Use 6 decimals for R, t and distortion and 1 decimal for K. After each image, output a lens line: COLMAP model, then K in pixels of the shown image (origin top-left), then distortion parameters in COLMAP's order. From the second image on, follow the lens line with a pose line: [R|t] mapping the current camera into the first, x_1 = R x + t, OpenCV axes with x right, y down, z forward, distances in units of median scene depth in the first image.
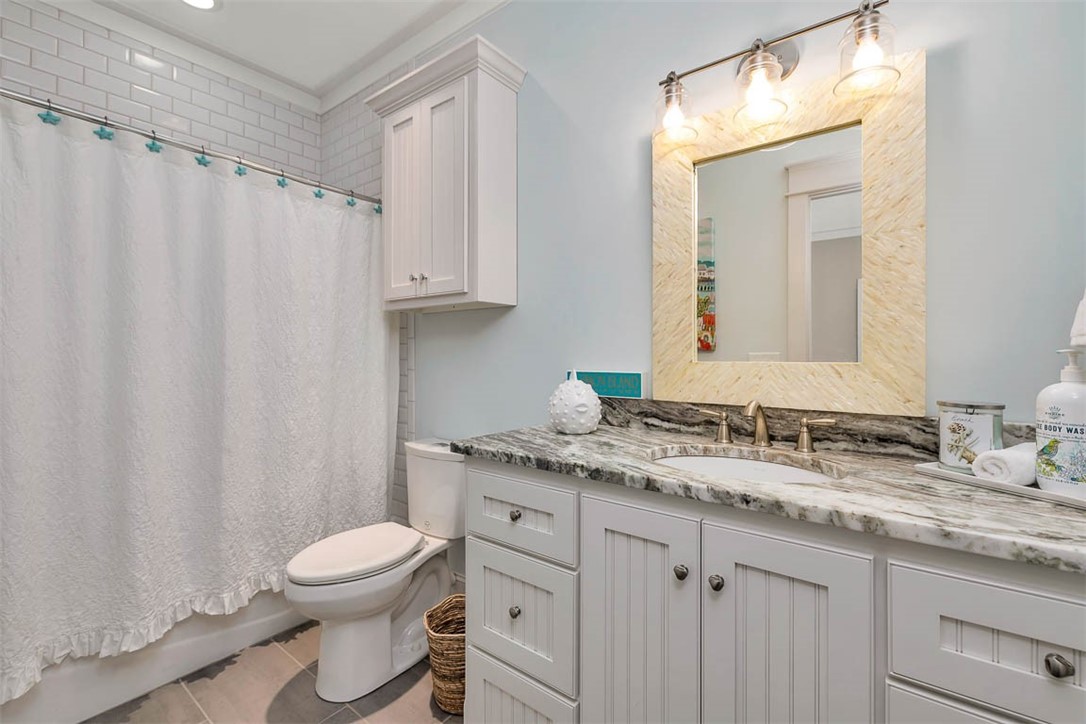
lens RADIAL K [[460.1, 0, 544.3], [0, 460.1, 358.7], [0, 0, 1]] dist [0.000985, 0.000115]
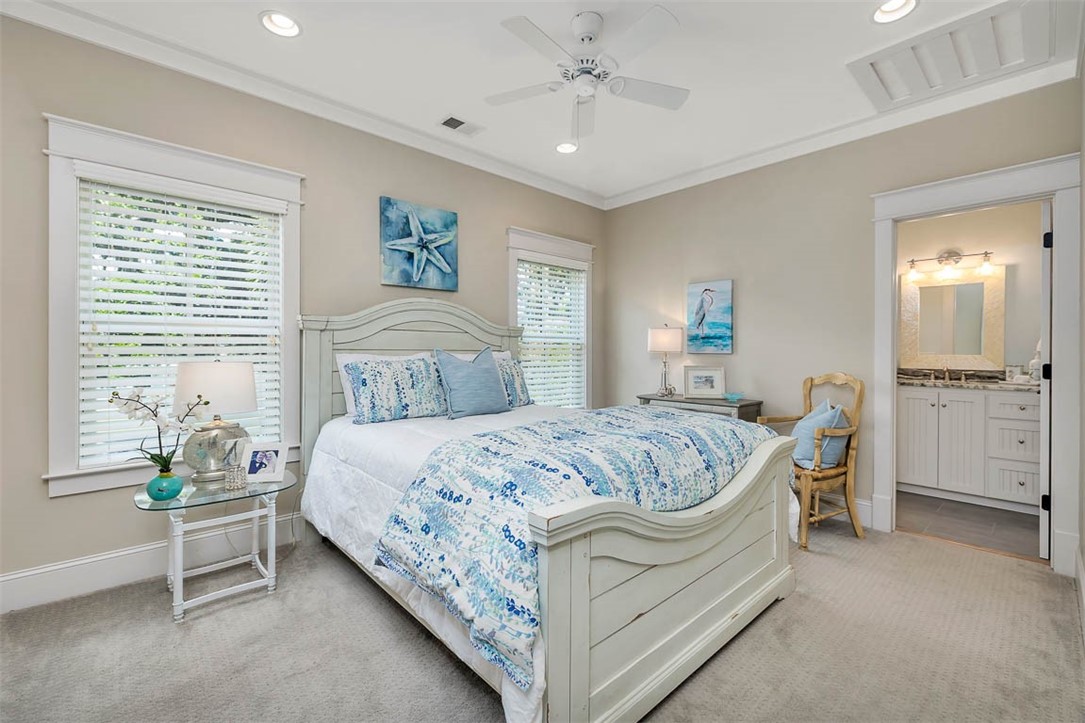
lens RADIAL K [[459.7, 0, 542.4], [0, 459.7, 357.0], [0, 0, 1]] dist [-0.000929, 0.000222]
pose [[0.985781, 0.004917, -0.167961, -1.873321], [-0.003200, 0.999940, 0.010494, -0.004188], [0.168002, -0.009808, 0.985738, -2.779082]]
